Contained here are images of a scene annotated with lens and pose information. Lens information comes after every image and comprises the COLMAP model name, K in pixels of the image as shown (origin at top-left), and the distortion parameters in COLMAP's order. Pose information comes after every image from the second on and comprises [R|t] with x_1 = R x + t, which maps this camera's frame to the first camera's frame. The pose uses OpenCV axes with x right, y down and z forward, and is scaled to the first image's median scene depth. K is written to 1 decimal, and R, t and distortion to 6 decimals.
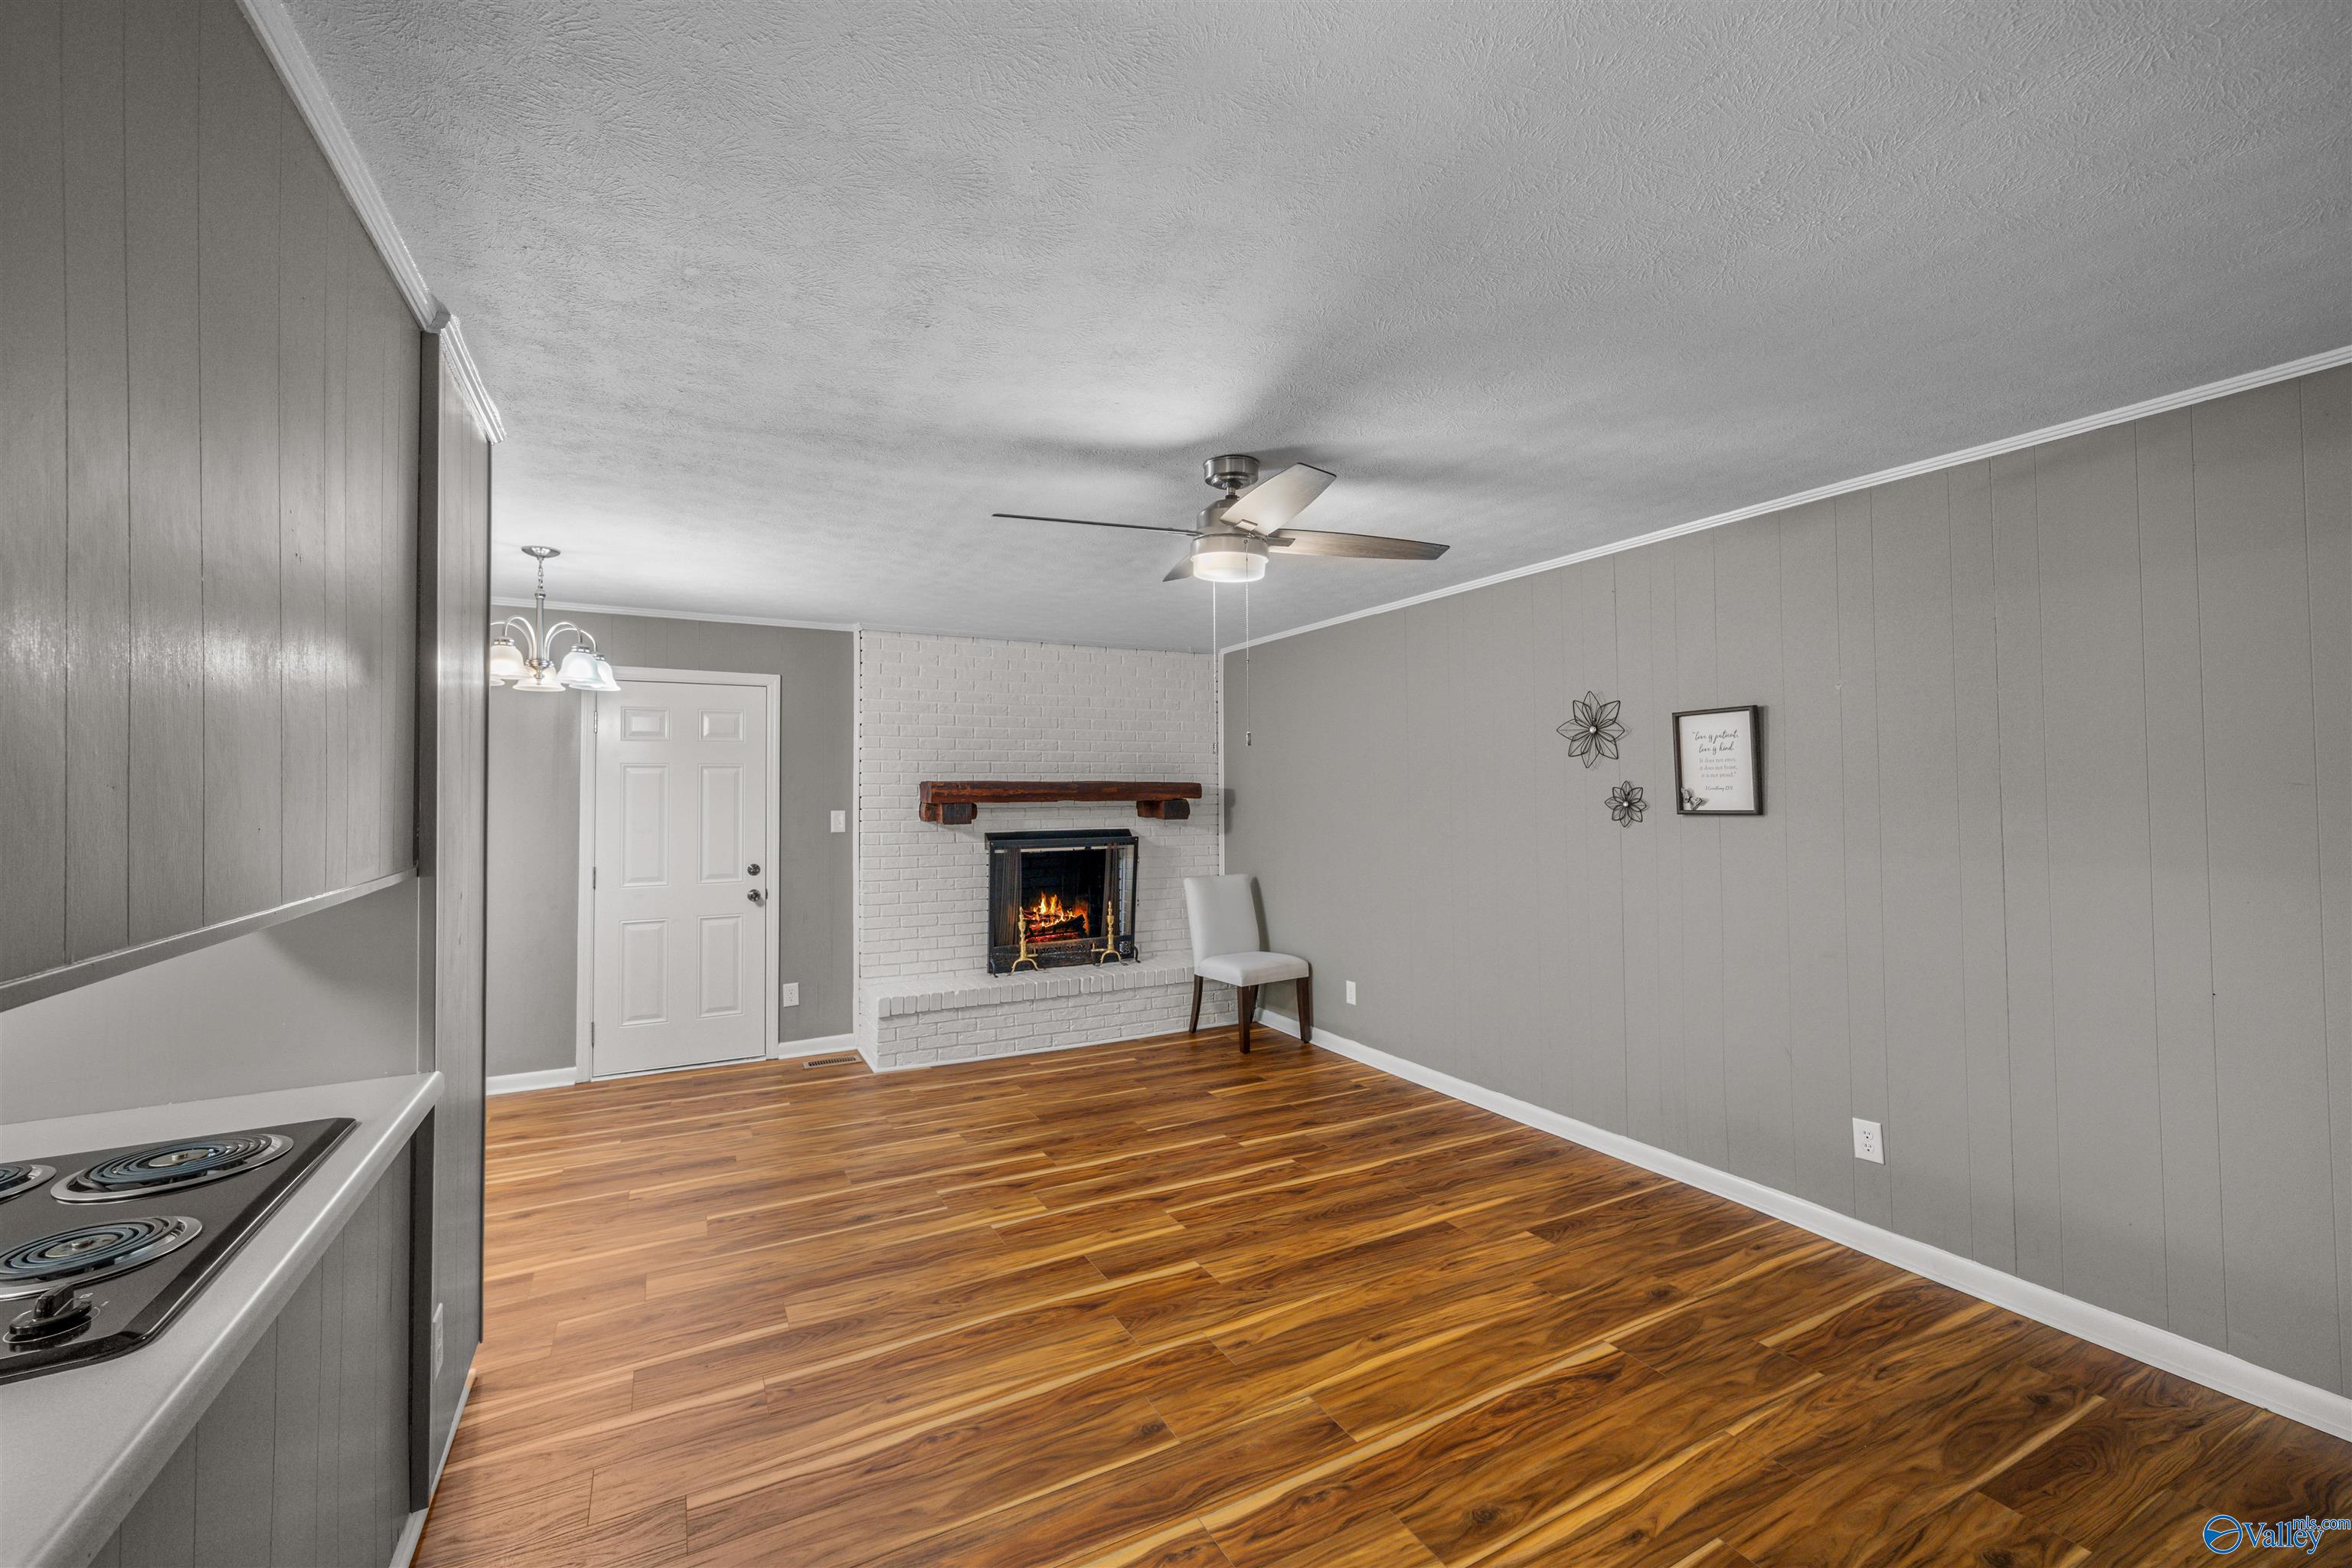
lens RADIAL K [[946.3, 0, 1164.5], [0, 946.3, 789.0], [0, 0, 1]] dist [0.000098, 0.000278]
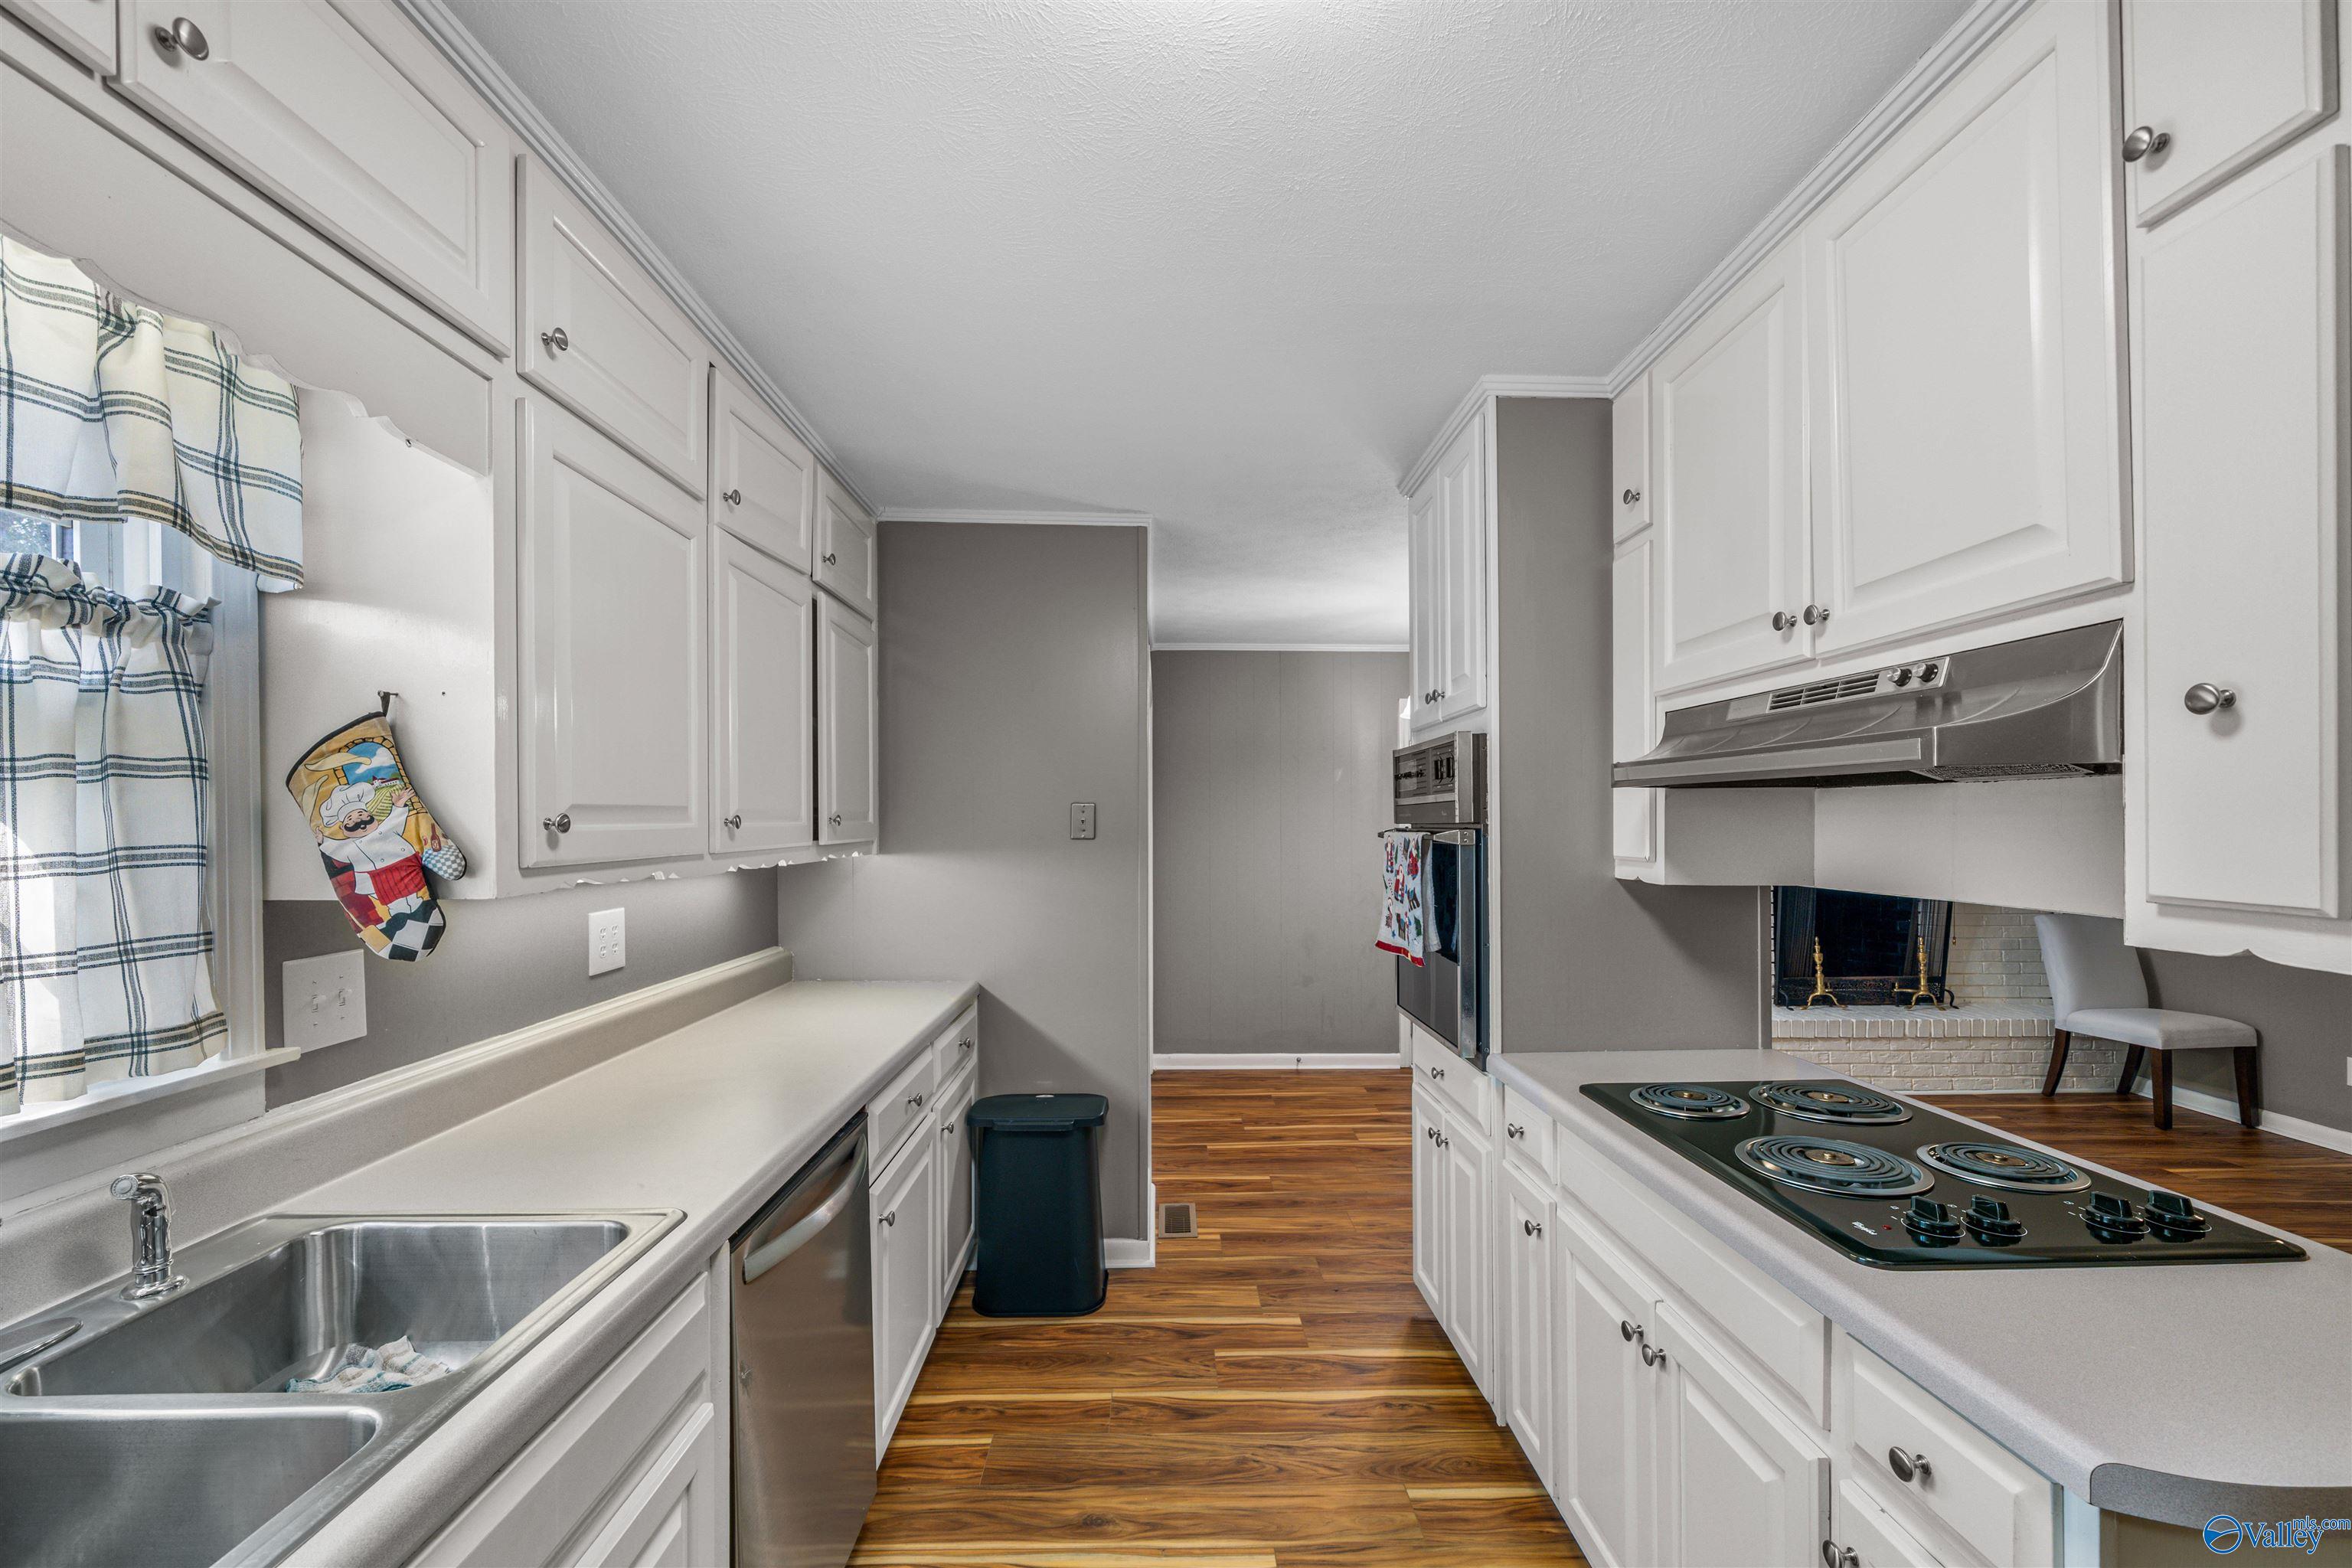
lens RADIAL K [[946.3, 0, 1175.1], [0, 946.3, 829.1], [0, 0, 1]] dist [0.000098, 0.000278]
pose [[0.893053, 0.008058, -0.449879, -0.351890], [-0.002109, 0.999904, 0.013722, 0.007467], [0.449946, -0.011305, 0.892984, -0.139998]]
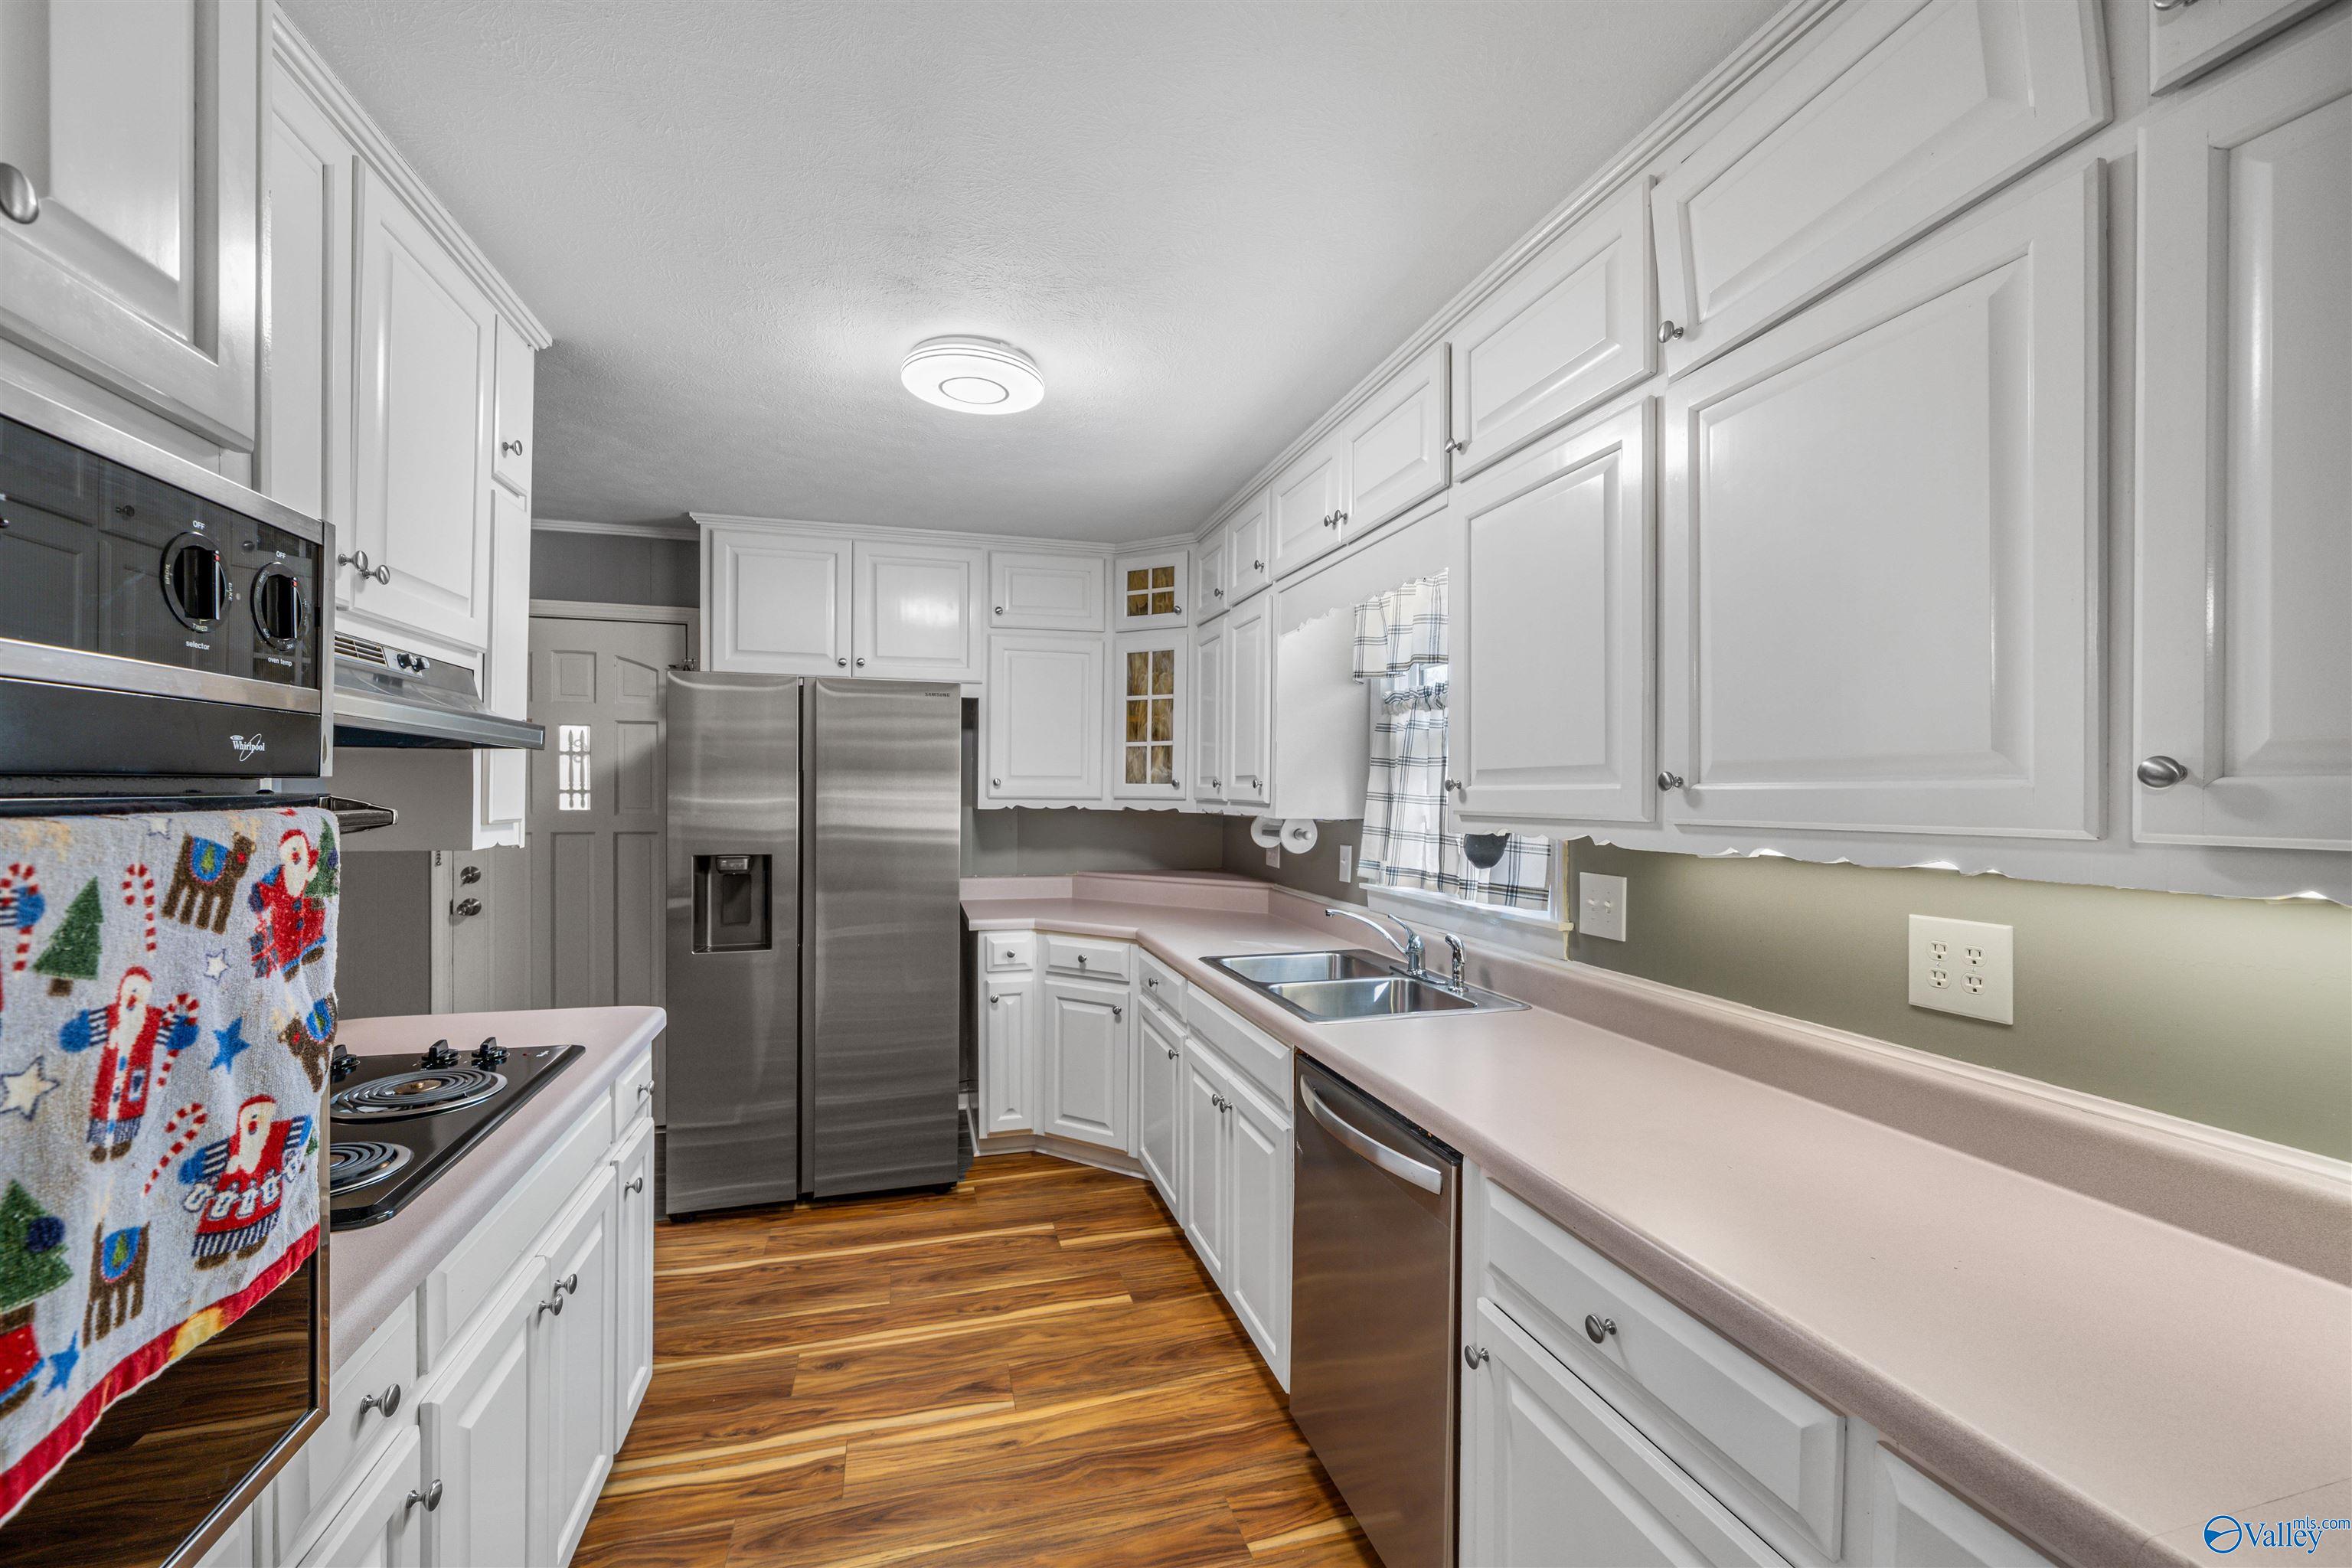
lens RADIAL K [[946.3, 0, 1174.7], [0, 946.3, 796.2], [0, 0, 1]] dist [0.000098, 0.000278]
pose [[-0.979450, 0.001807, 0.201679, -0.611255], [0.002674, 0.999988, 0.004027, 0.013031], [-0.201670, 0.004484, -0.979443, 0.457975]]
